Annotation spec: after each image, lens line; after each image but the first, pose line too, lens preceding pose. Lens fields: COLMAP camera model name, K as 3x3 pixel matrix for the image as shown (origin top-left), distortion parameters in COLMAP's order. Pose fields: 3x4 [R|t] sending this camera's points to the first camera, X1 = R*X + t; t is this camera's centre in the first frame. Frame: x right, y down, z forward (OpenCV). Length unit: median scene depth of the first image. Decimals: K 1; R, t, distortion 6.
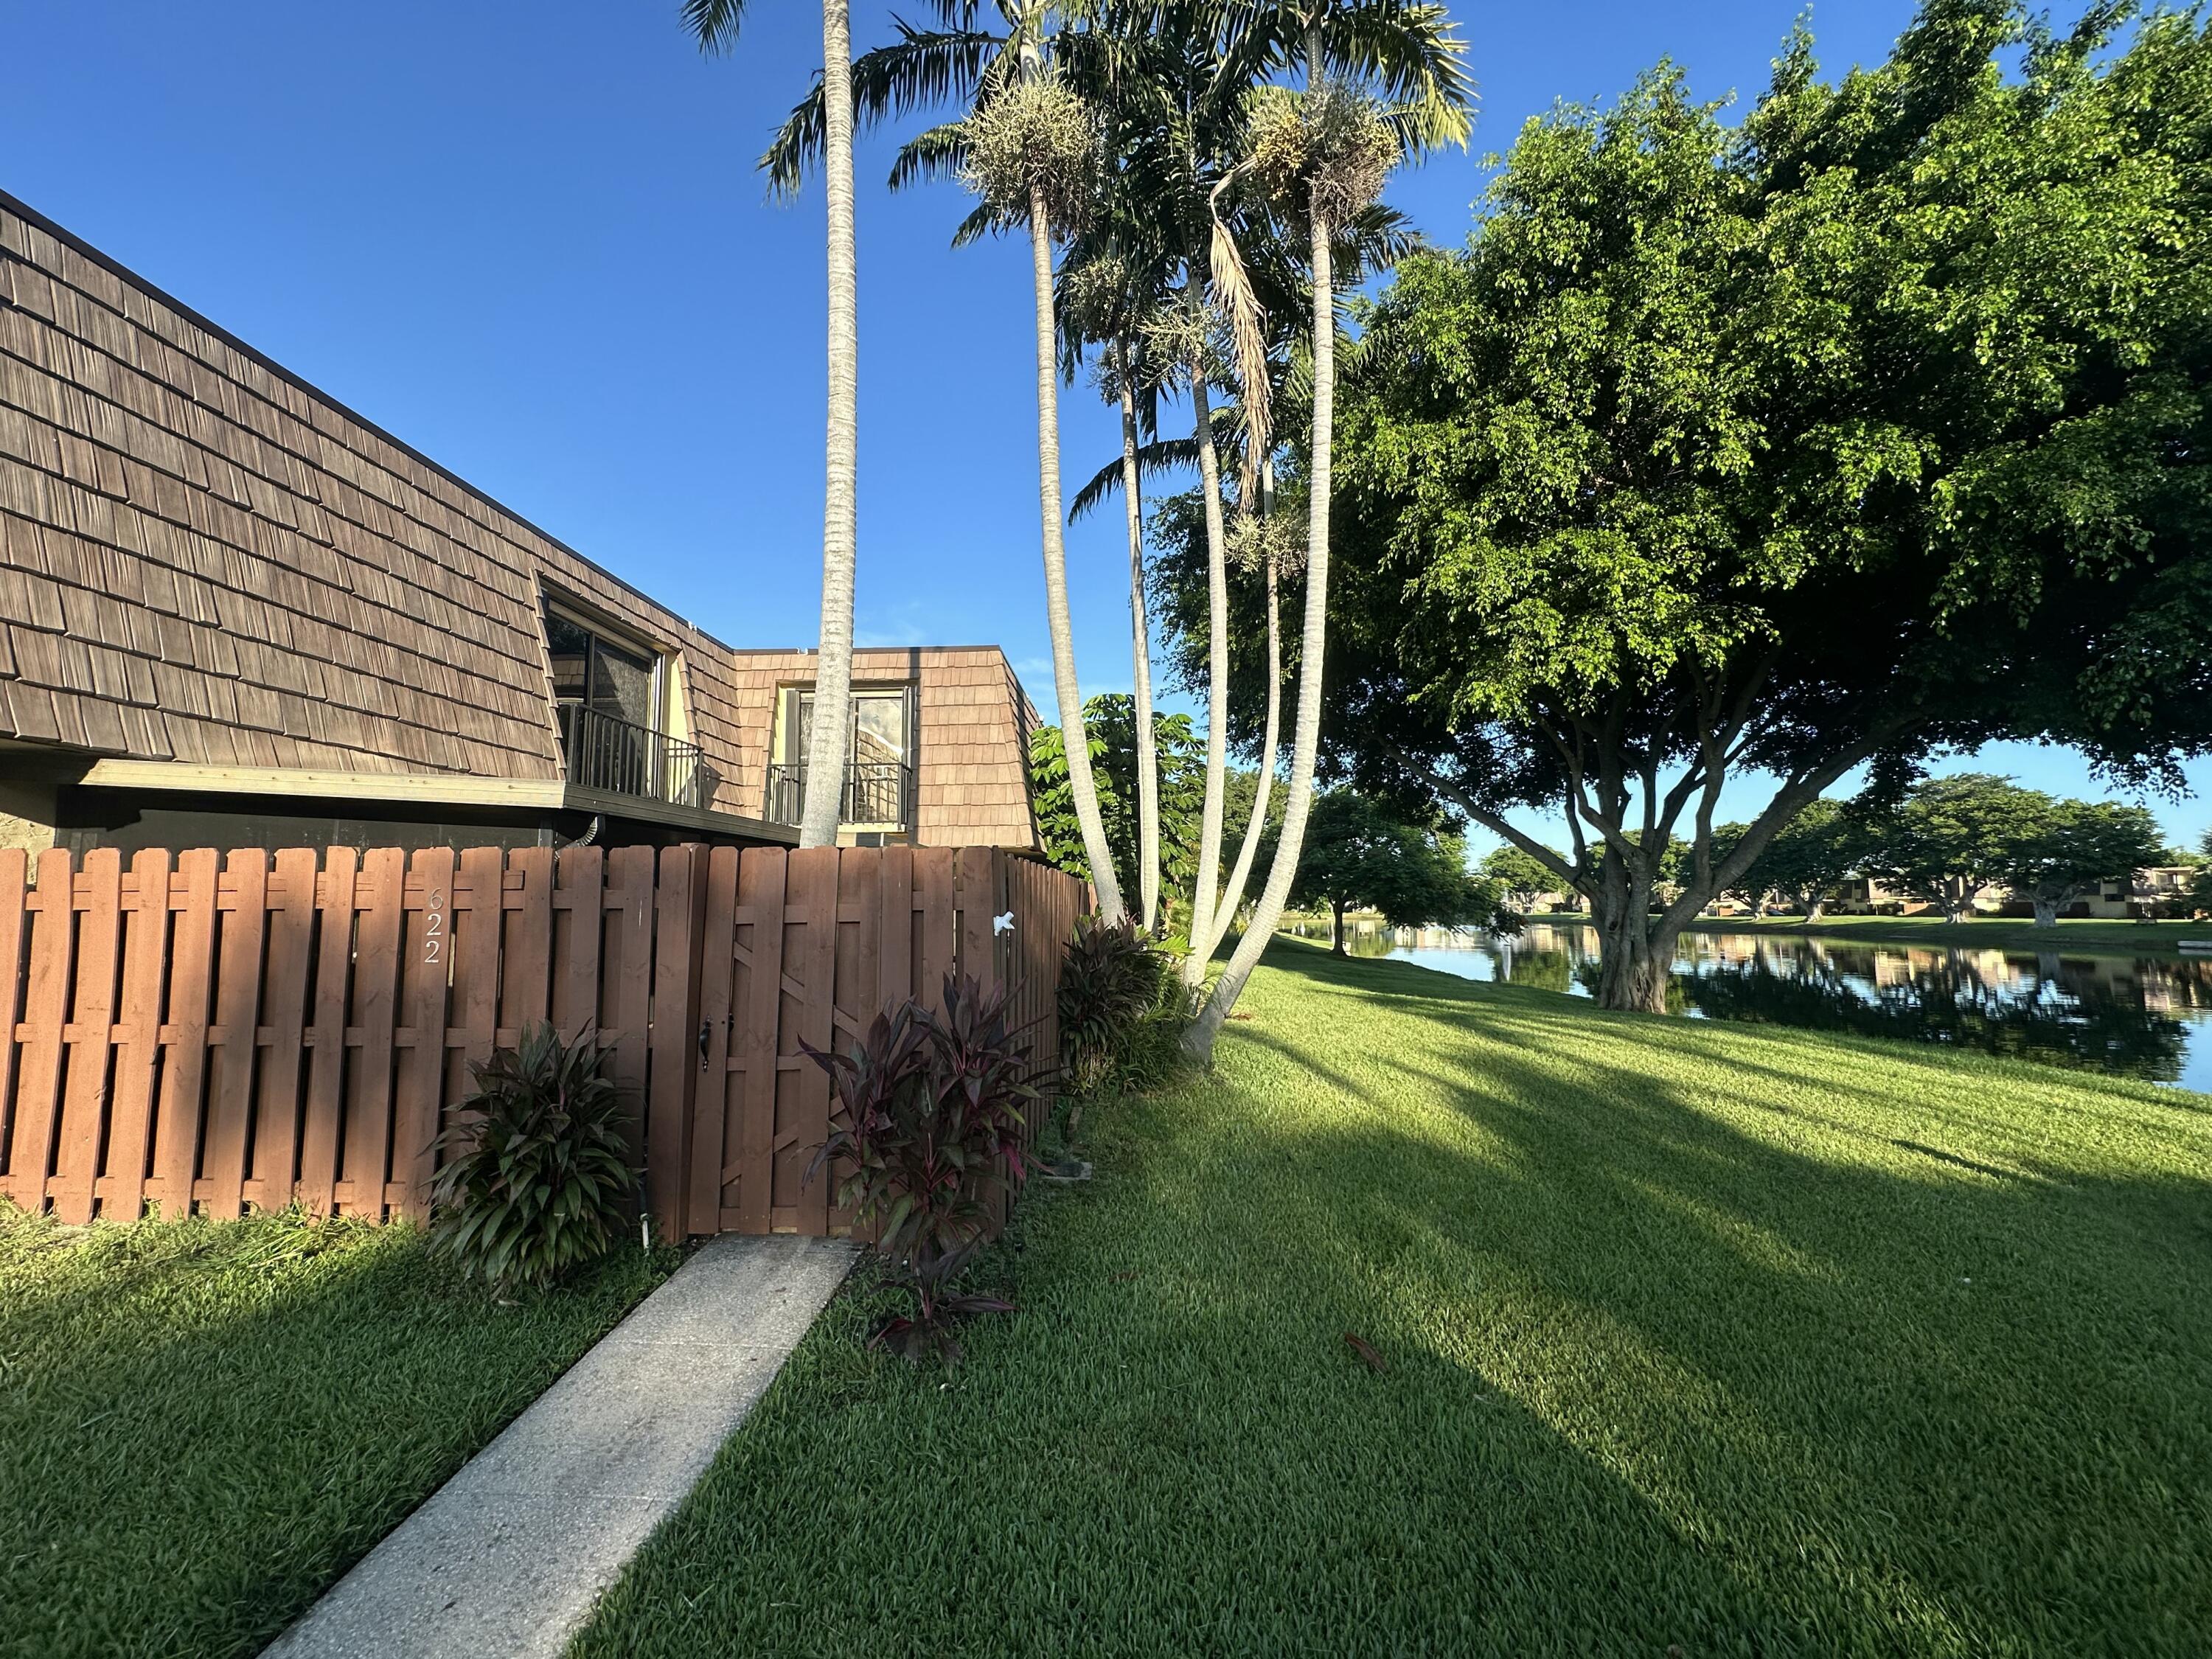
lens RADIAL K [[879.9, 0, 1106.0], [0, 879.9, 829.5], [0, 0, 1]] dist [-0.000208, -0.000036]
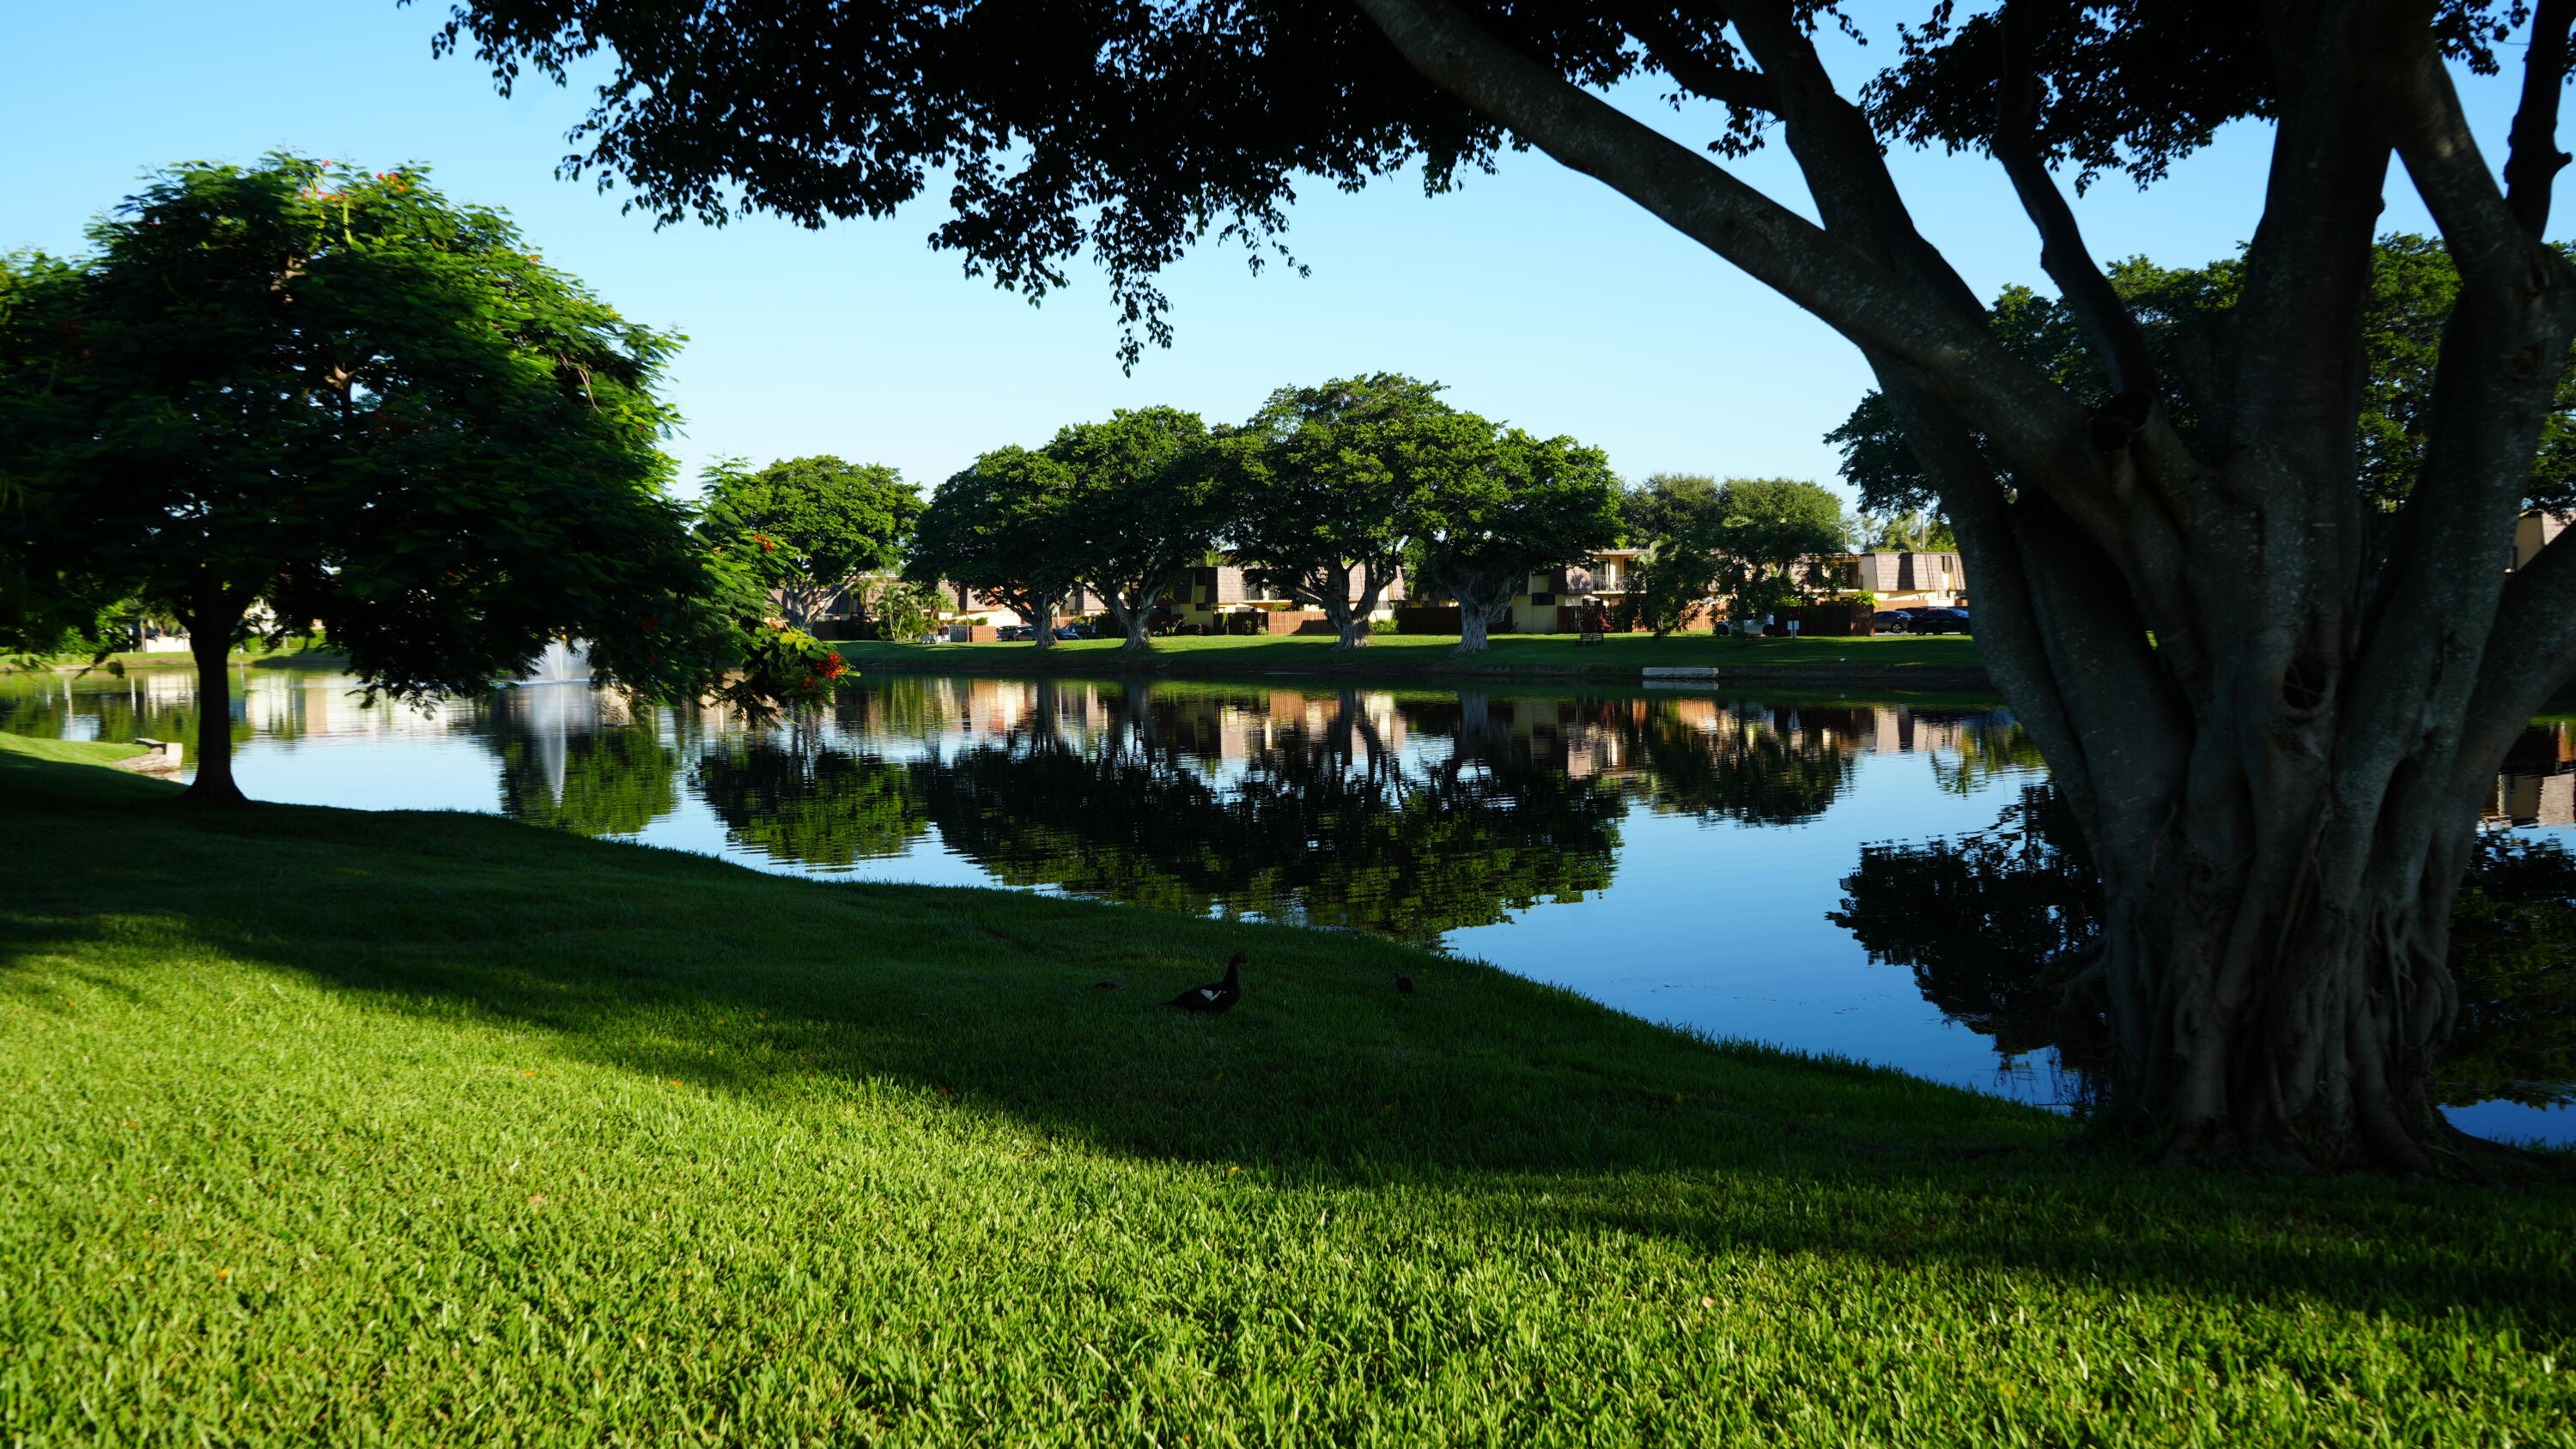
lens RADIAL K [[2044.9, 0, 1288.0], [0, 2044.9, 724.5], [0, 0, 1]] dist [-0.001149, 0.000307]
pose [[0.698076, -0.048225, 0.714397, 0.016425], [-0.047275, 0.992448, 0.113189, 0.012400], [-0.714461, -0.112788, 0.690525, 0.142837]]
